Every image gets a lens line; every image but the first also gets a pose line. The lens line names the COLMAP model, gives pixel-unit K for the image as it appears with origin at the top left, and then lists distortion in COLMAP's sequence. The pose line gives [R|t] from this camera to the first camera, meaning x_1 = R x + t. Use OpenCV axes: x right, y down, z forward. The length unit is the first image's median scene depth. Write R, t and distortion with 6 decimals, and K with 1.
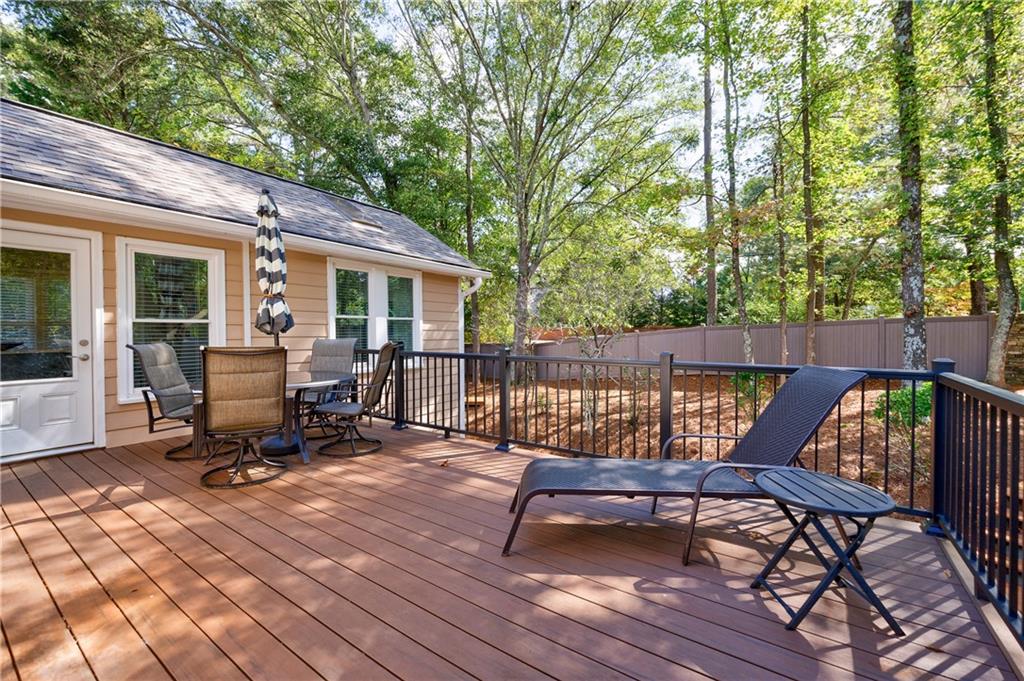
lens RADIAL K [[420.0, 0, 514.2], [0, 420.0, 333.8], [0, 0, 1]] dist [0.000879, -0.000788]
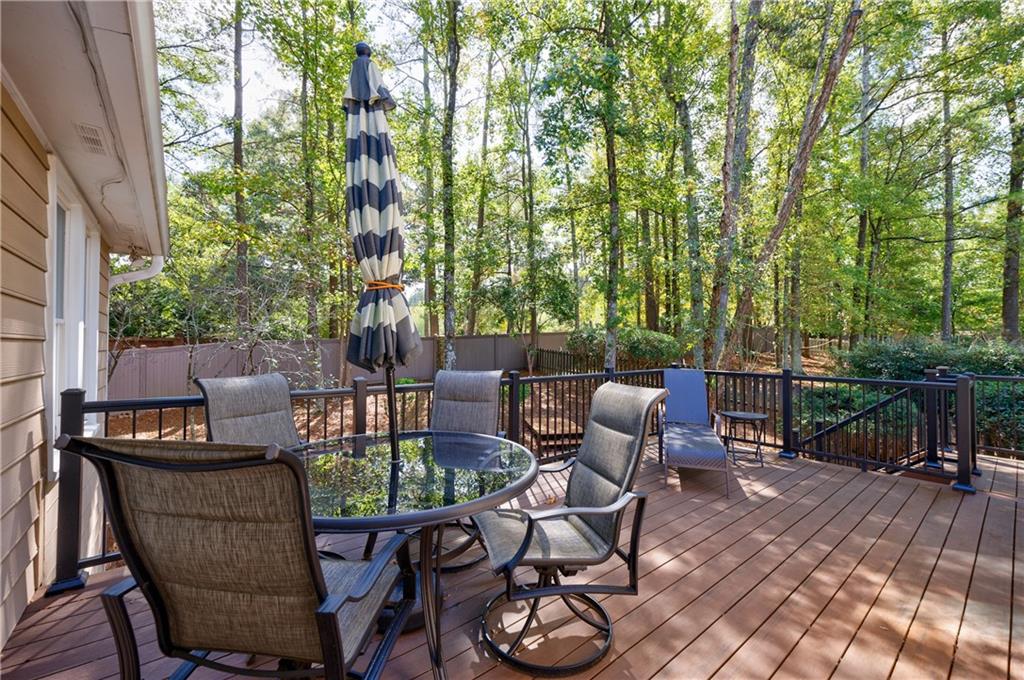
lens RADIAL K [[420.0, 0, 529.2], [0, 420.0, 345.9], [0, 0, 1]] dist [0.000879, -0.000788]
pose [[0.254654, 0.014782, 0.966919, -0.955776], [-0.003297, 0.999891, -0.014417, -0.014557], [-0.967027, 0.000483, 0.254675, 0.715752]]
